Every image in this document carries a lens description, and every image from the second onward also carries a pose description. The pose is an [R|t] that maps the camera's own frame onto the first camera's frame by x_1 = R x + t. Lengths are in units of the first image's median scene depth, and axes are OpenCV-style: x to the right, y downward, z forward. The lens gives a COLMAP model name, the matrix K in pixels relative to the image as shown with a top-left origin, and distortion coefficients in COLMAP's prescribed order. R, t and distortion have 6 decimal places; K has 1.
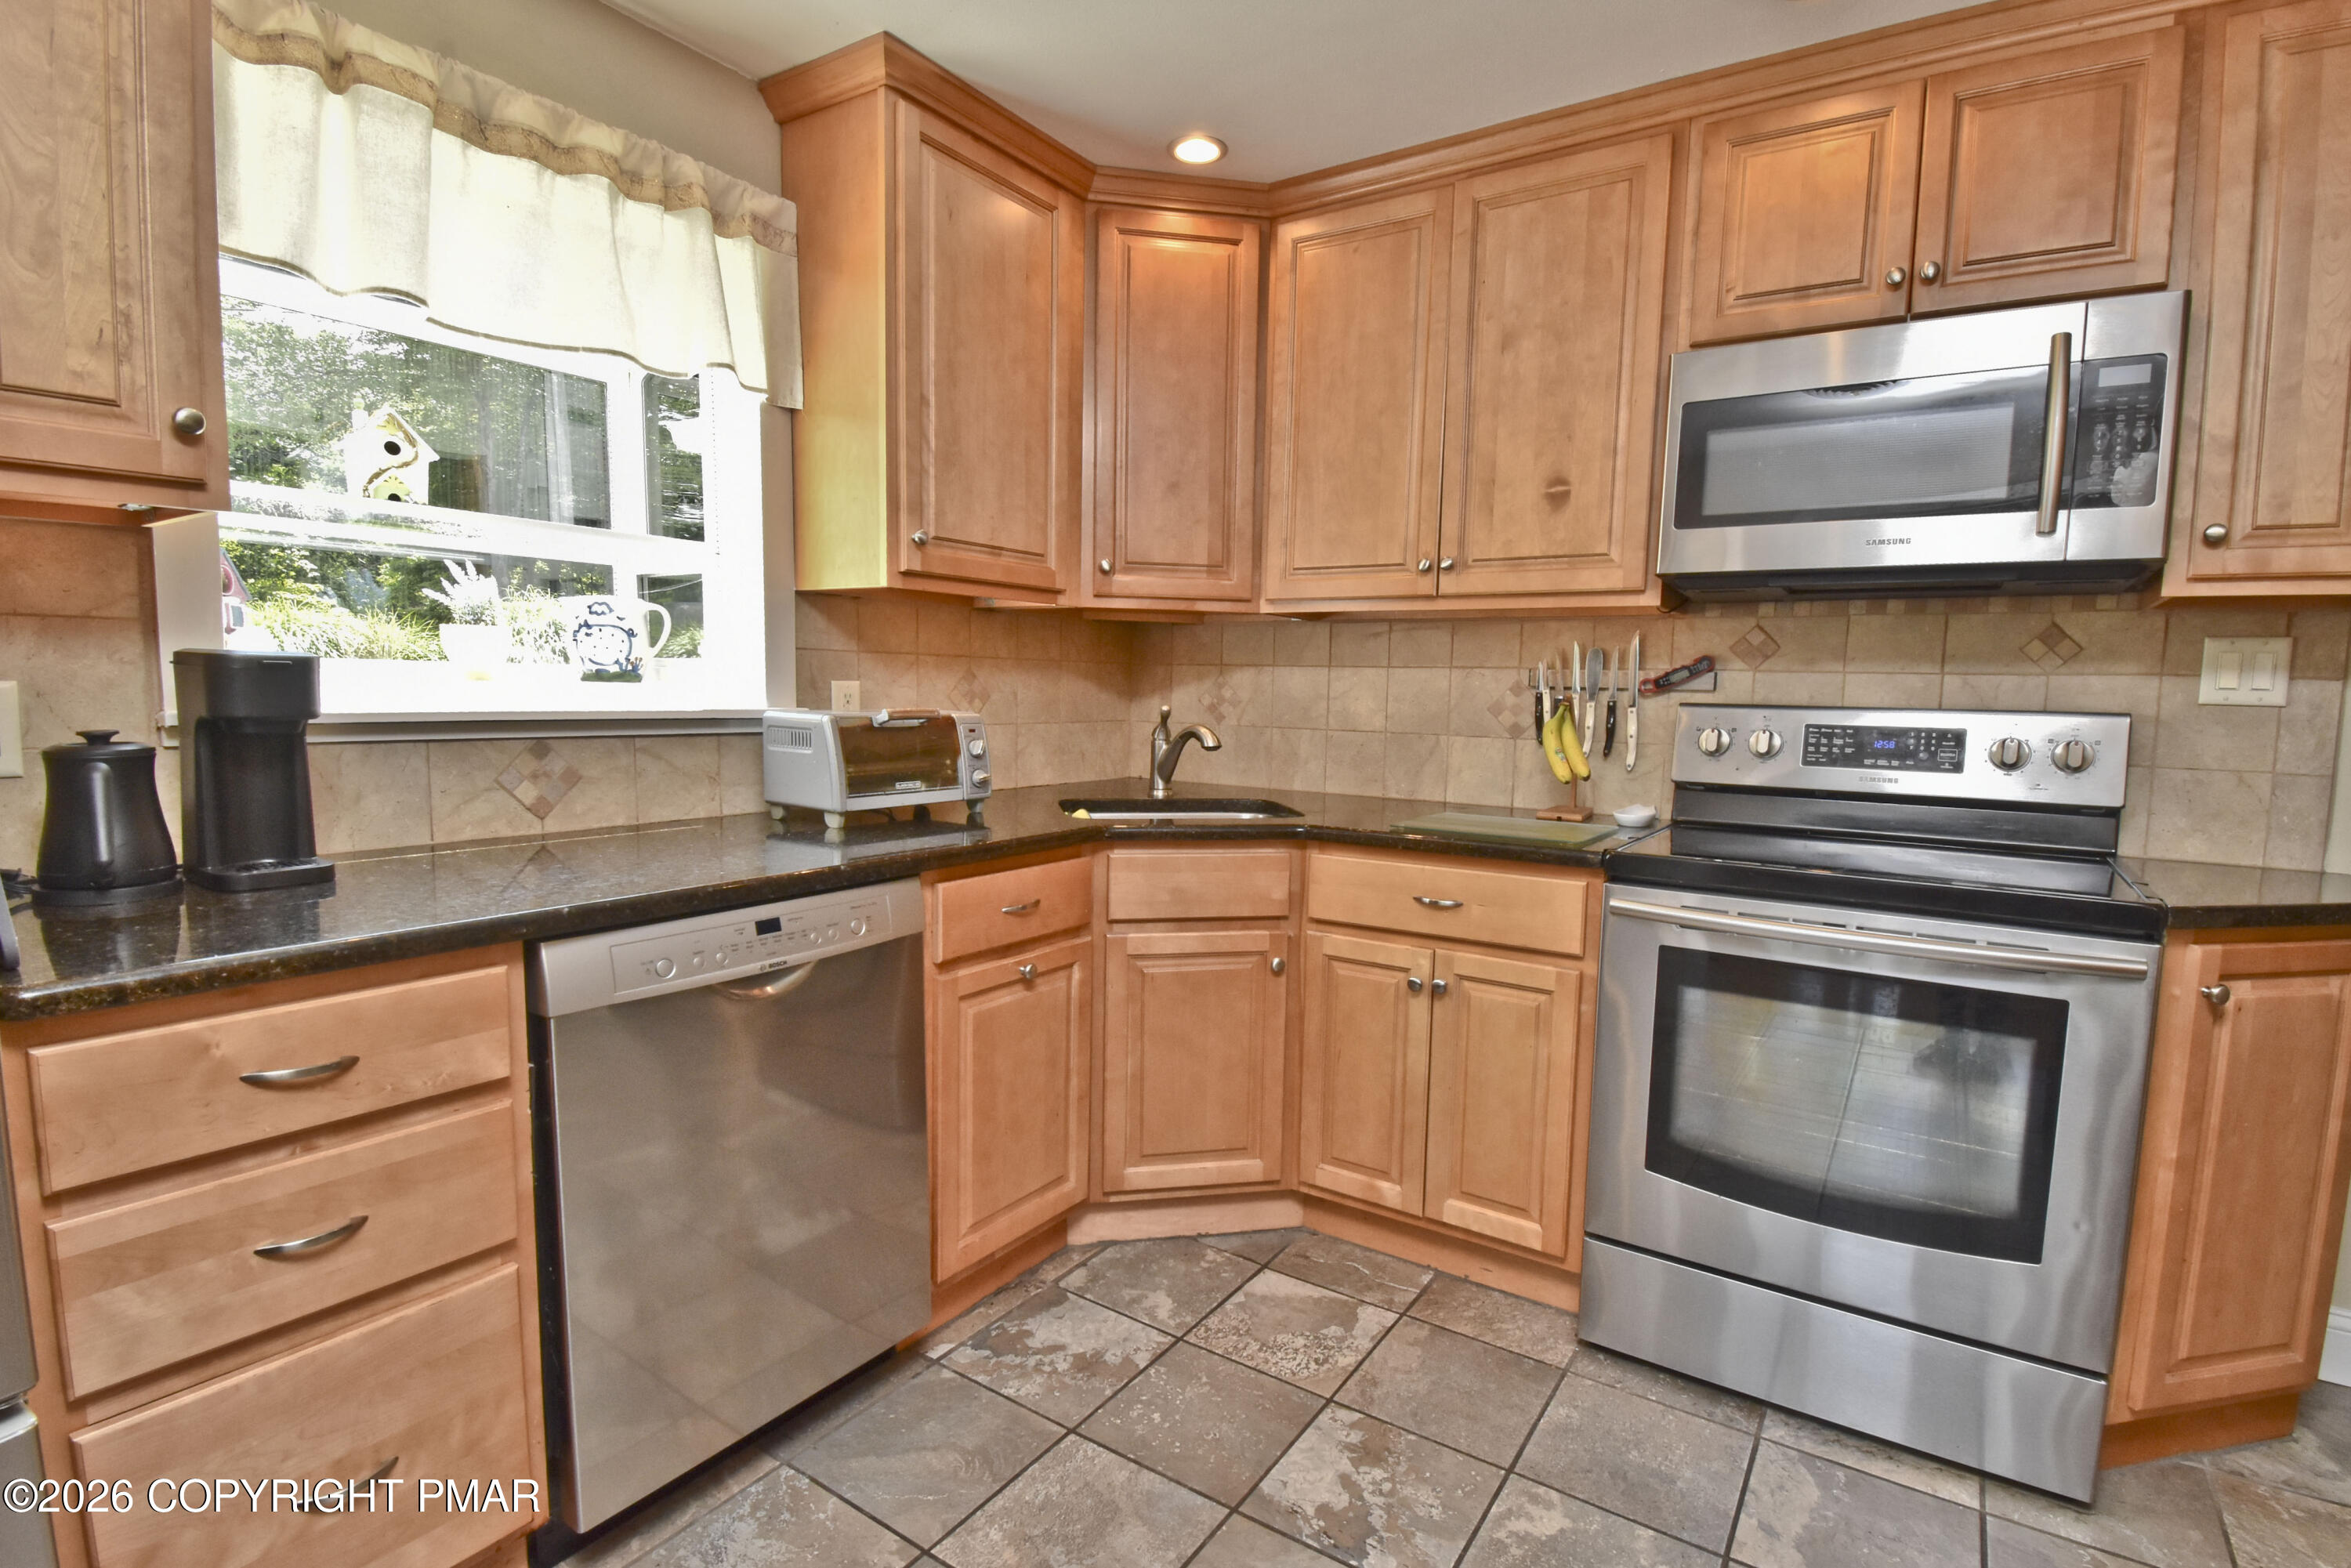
lens RADIAL K [[1108.1, 0, 1208.3], [0, 1108.1, 800.5], [0, 0, 1]] dist [0.022359, -0.028132]
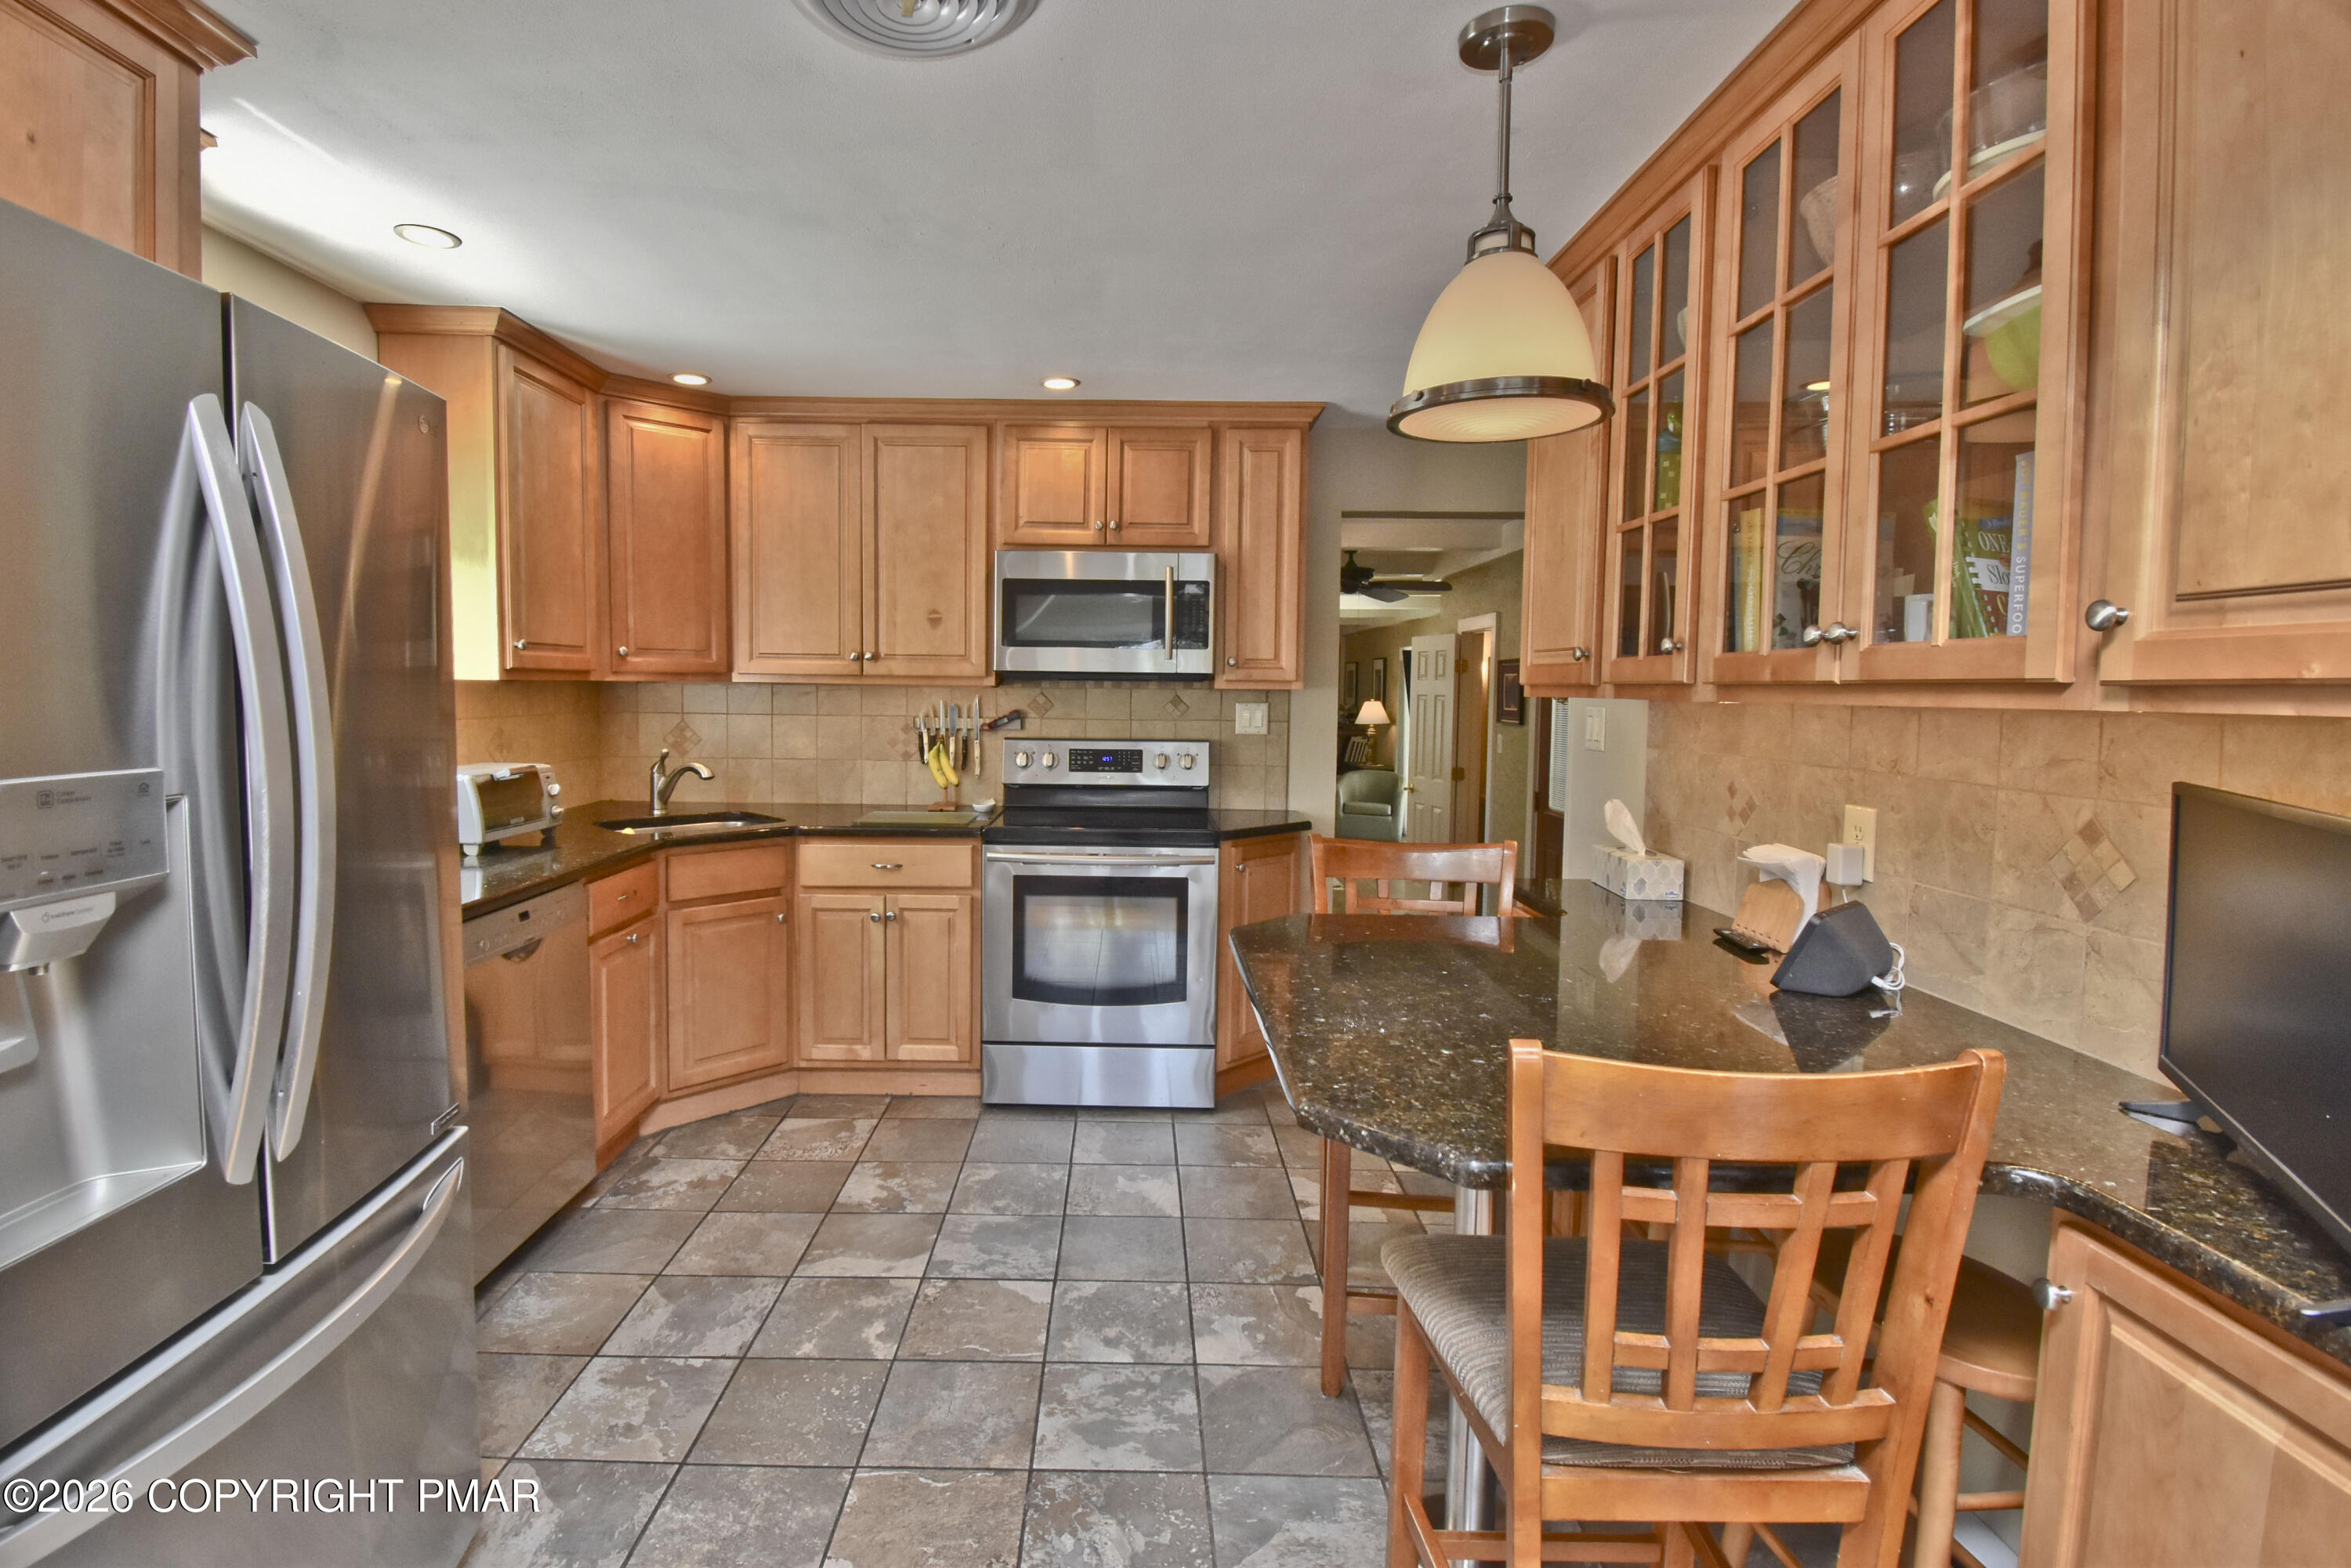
lens RADIAL K [[1094.4, 0, 1115.6], [0, 1094.4, 755.0], [0, 0, 1]] dist [-0.001131, -0.000739]
pose [[0.843319, -0.045003, 0.535526, -0.369231], [0.060930, 0.998069, -0.012078, -0.033808], [-0.533948, 0.042815, 0.844432, -0.567074]]
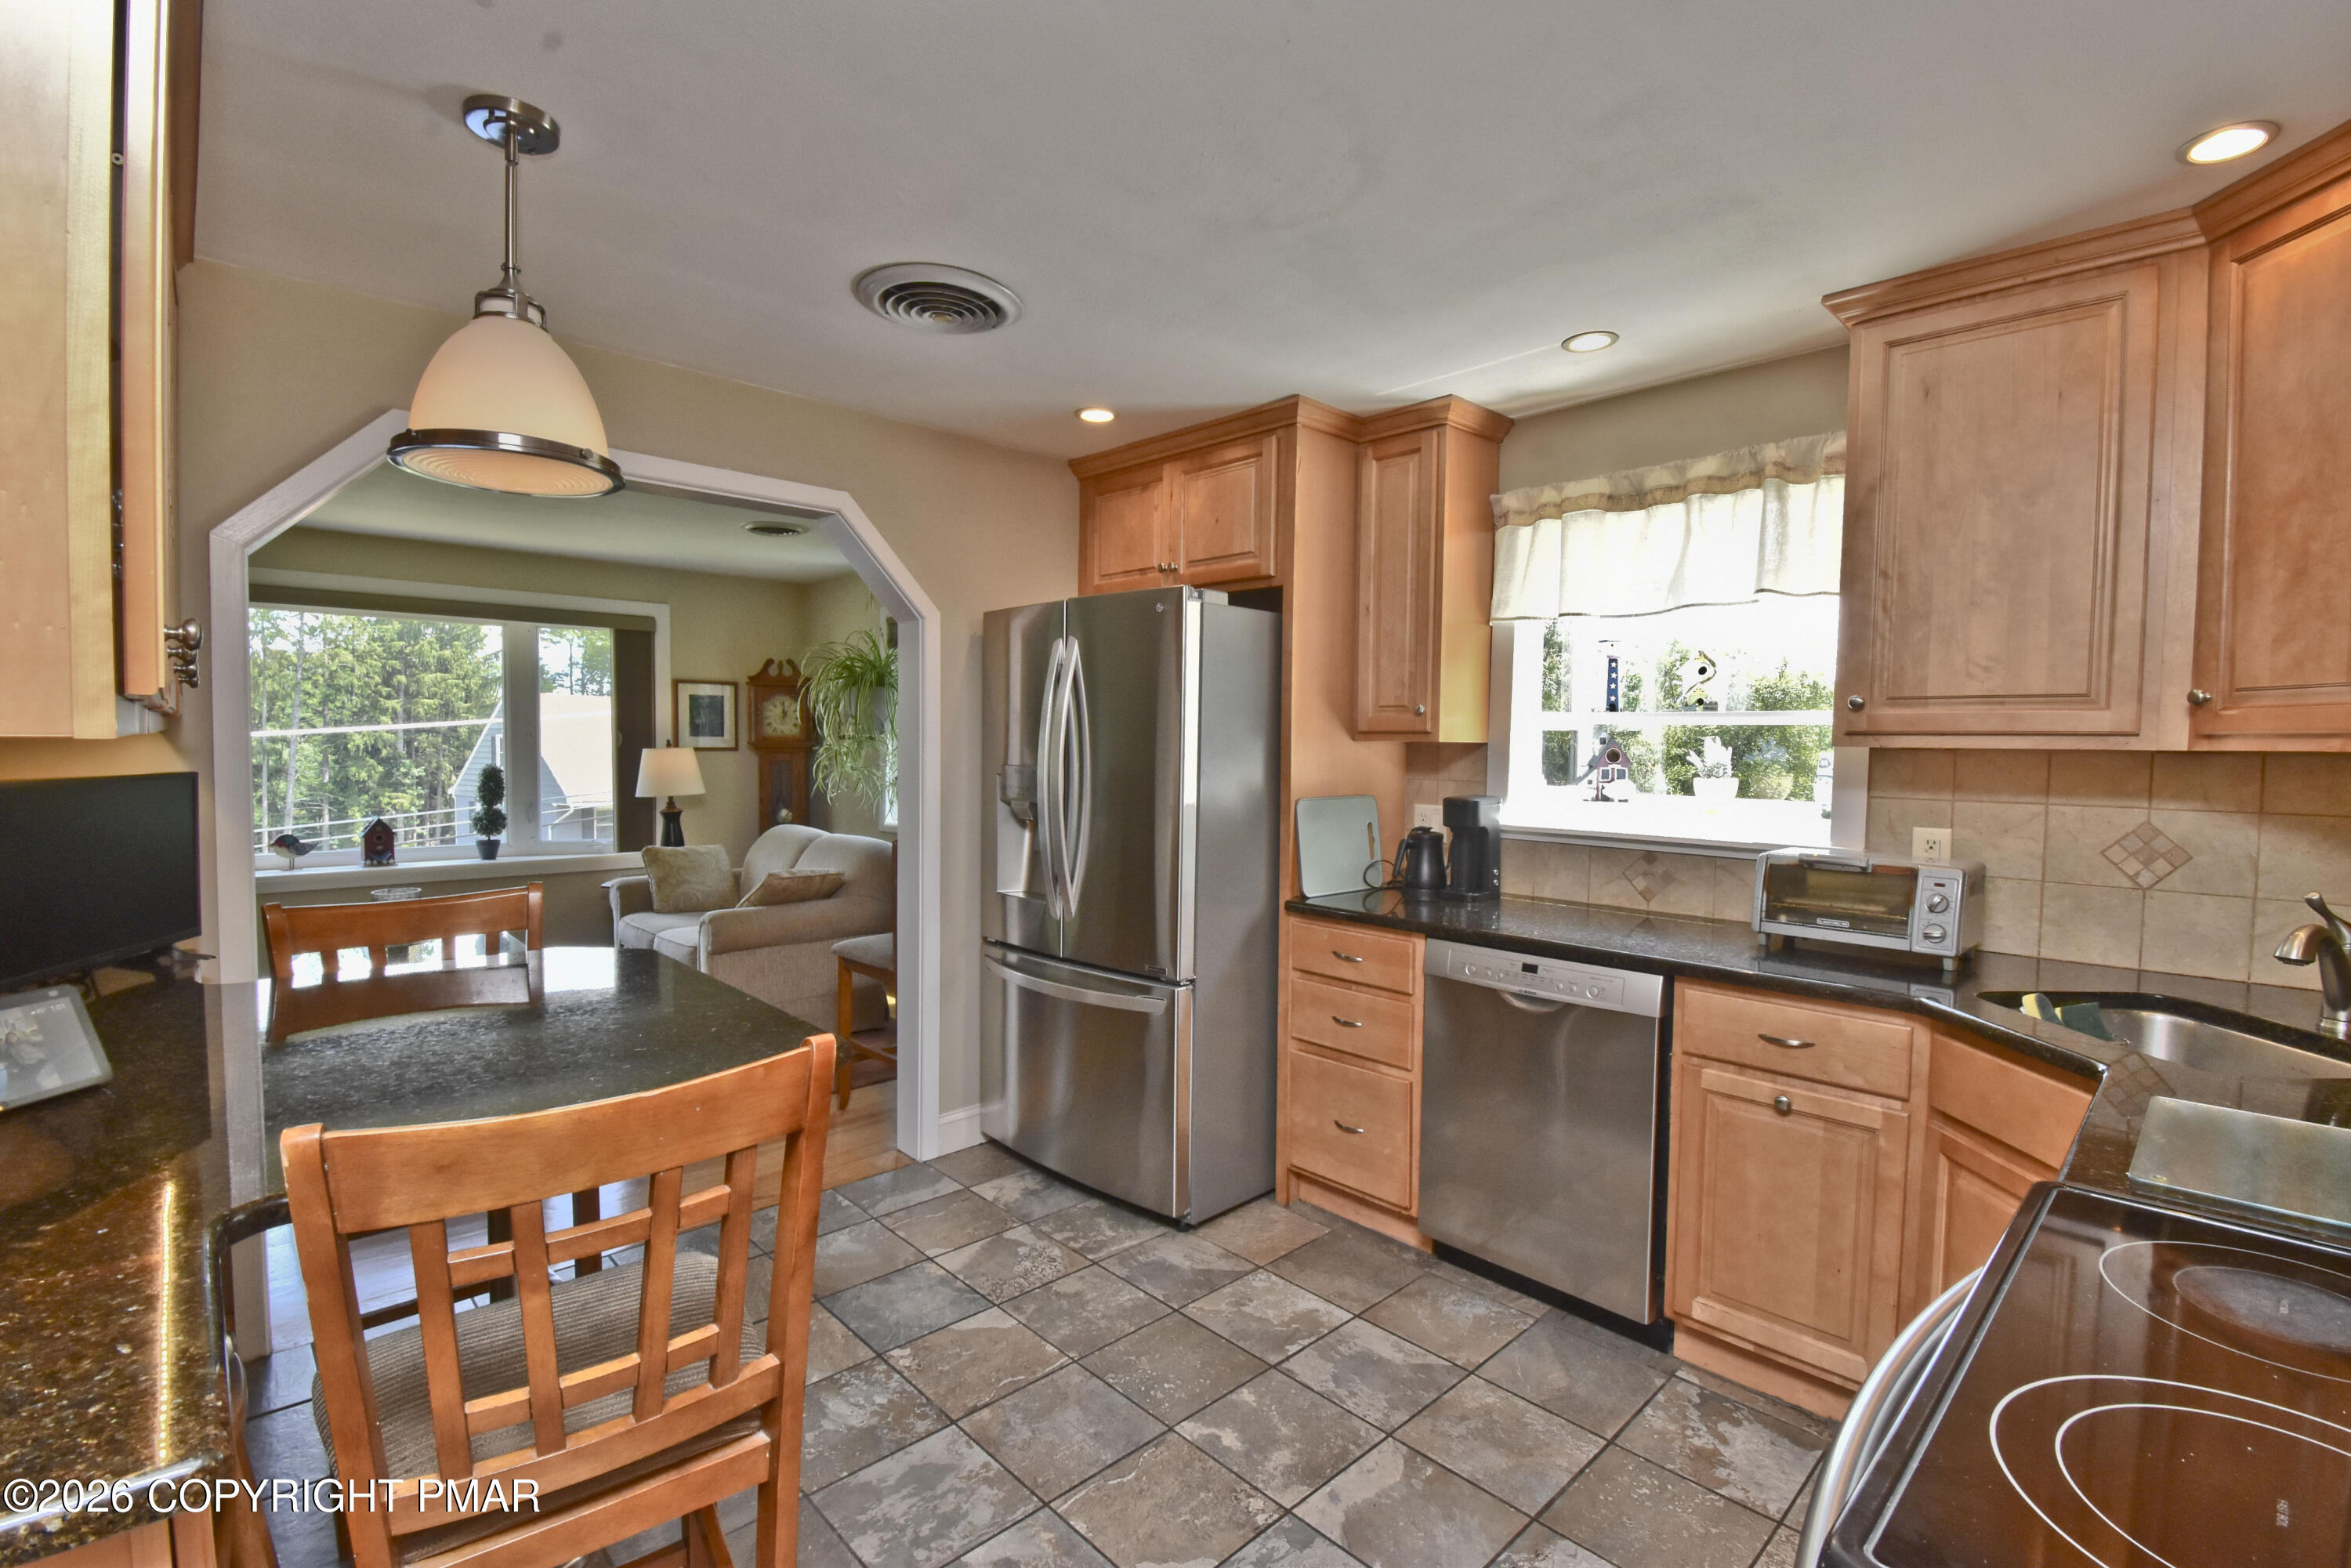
lens RADIAL K [[1041.3, 0, 1173.6], [0, 1041.3, 798.0], [0, 0, 1]] dist [0.016071, -0.022485]
pose [[-0.227092, 0.028147, -0.973466, 0.894461], [-0.117630, 0.991471, 0.056109, -0.118790], [0.966743, 0.127251, -0.221844, 0.577378]]
